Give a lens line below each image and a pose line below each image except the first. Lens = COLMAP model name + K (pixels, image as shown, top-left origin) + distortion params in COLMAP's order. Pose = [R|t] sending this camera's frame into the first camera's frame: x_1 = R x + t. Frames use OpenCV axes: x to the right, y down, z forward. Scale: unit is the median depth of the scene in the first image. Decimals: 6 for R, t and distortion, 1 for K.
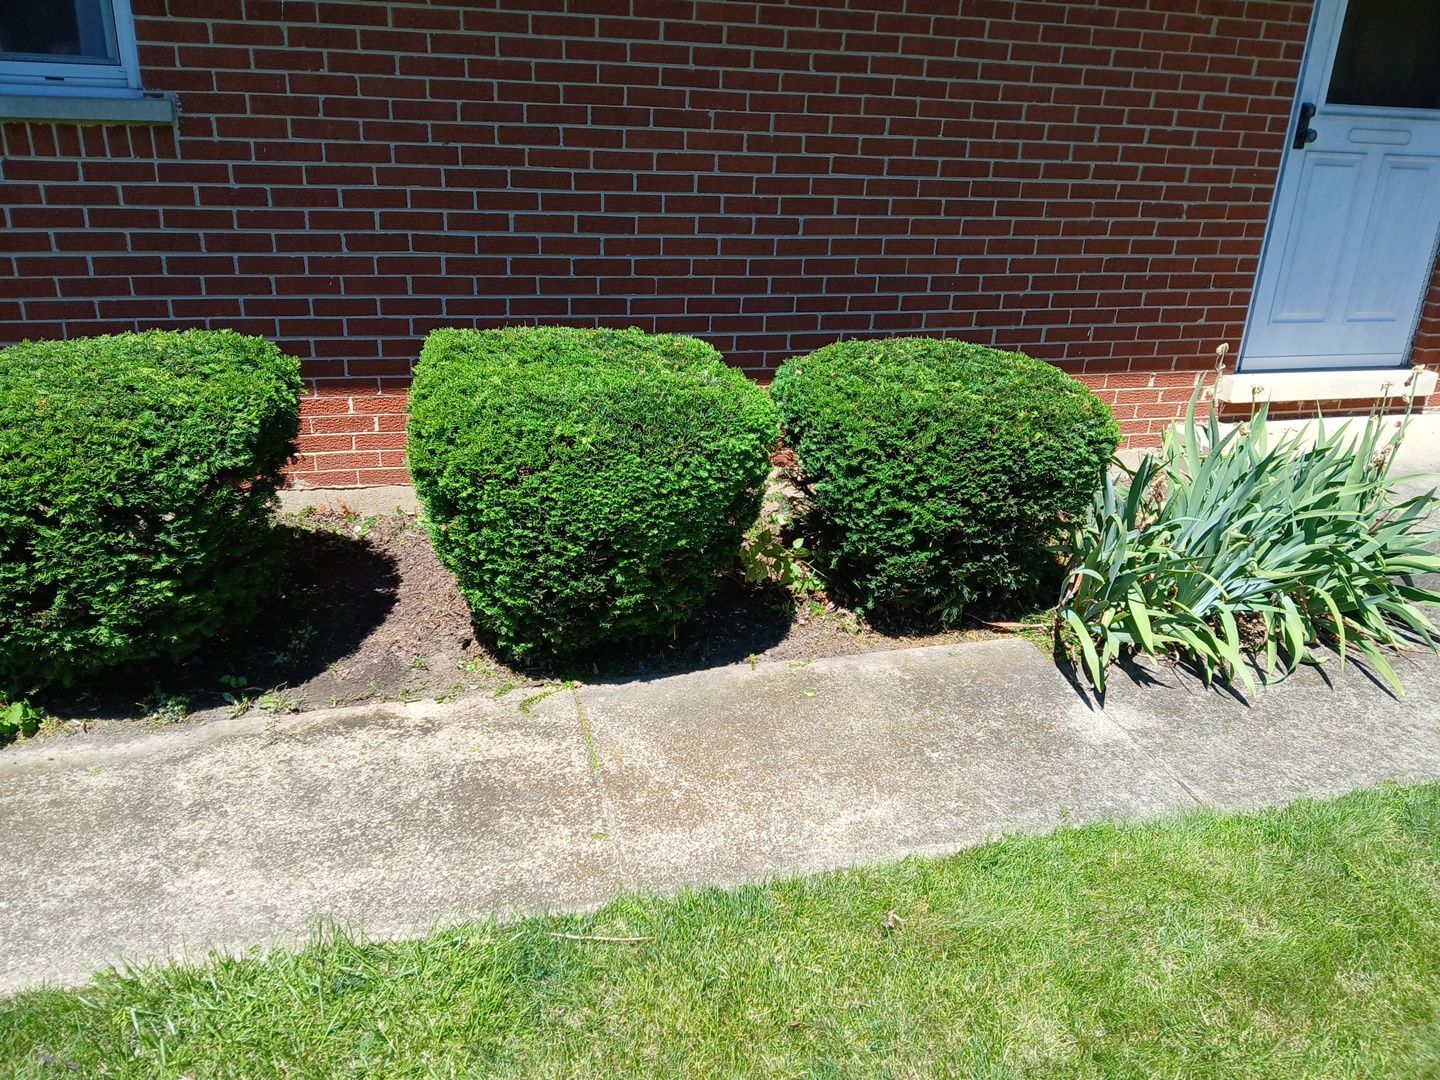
lens RADIAL K [[1168.2, 0, 683.7], [0, 1168.2, 536.1], [0, 0, 1]] dist [0.142674, -0.324805]
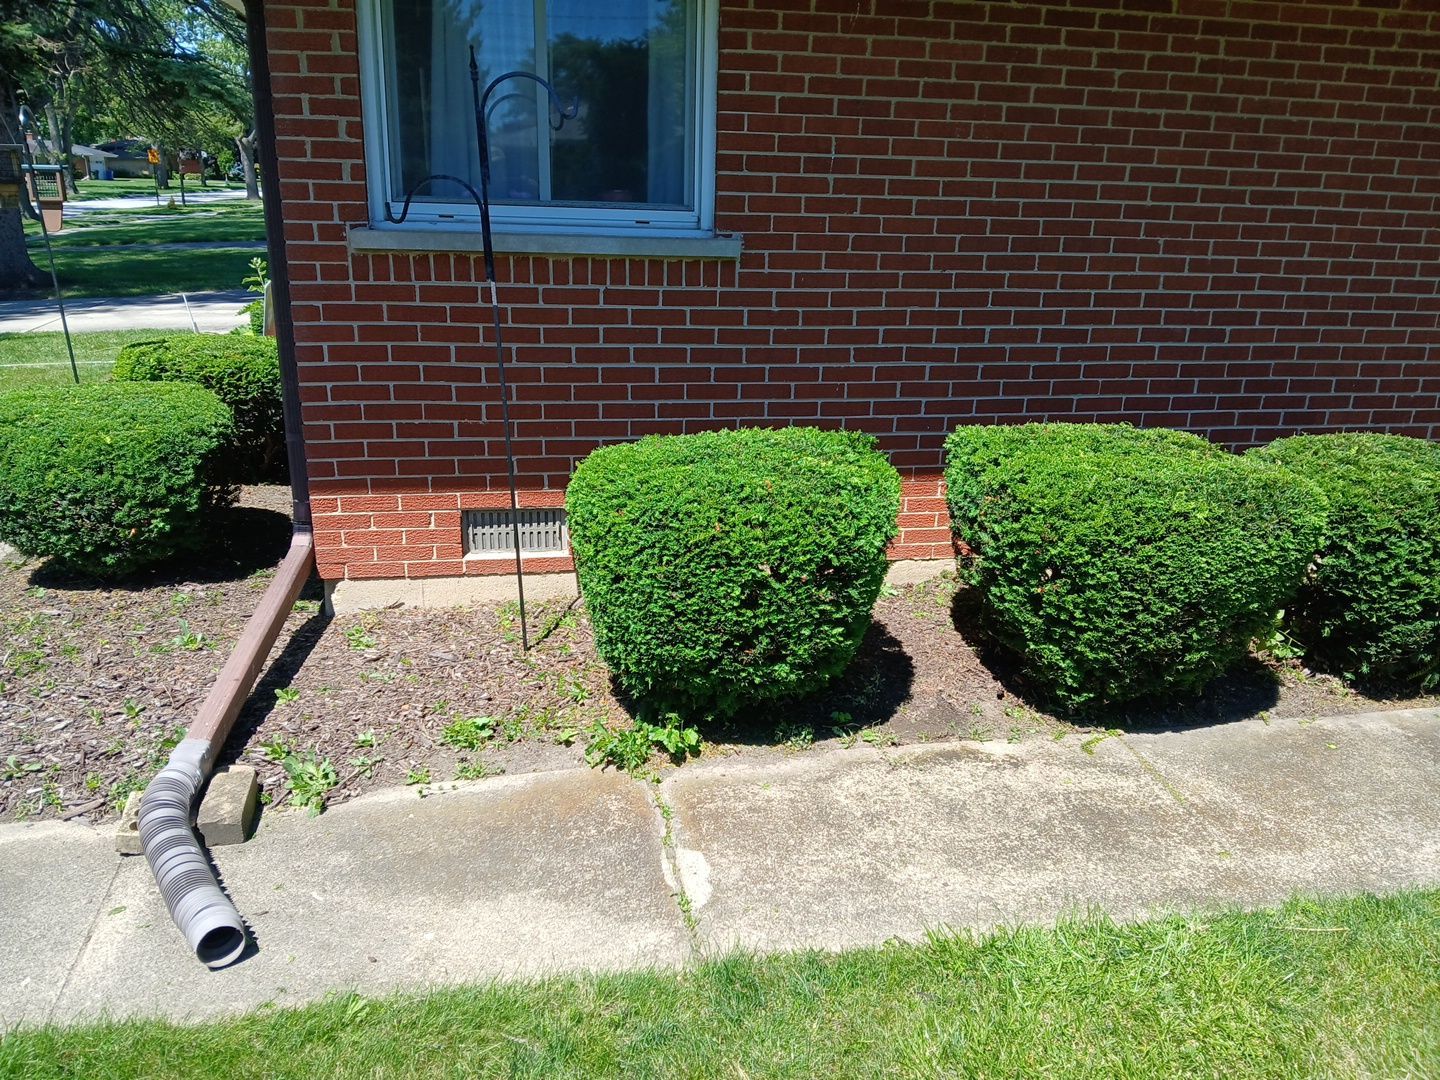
lens RADIAL K [[1117.4, 0, 709.2], [0, 1117.4, 535.9], [0, 0, 1]] dist [0.043980, -0.095678]
pose [[0.994213, 0.010098, -0.106947, -0.337094], [-0.018622, 0.996700, -0.079009, 0.027565], [0.105796, 0.080543, 0.991121, -0.124150]]
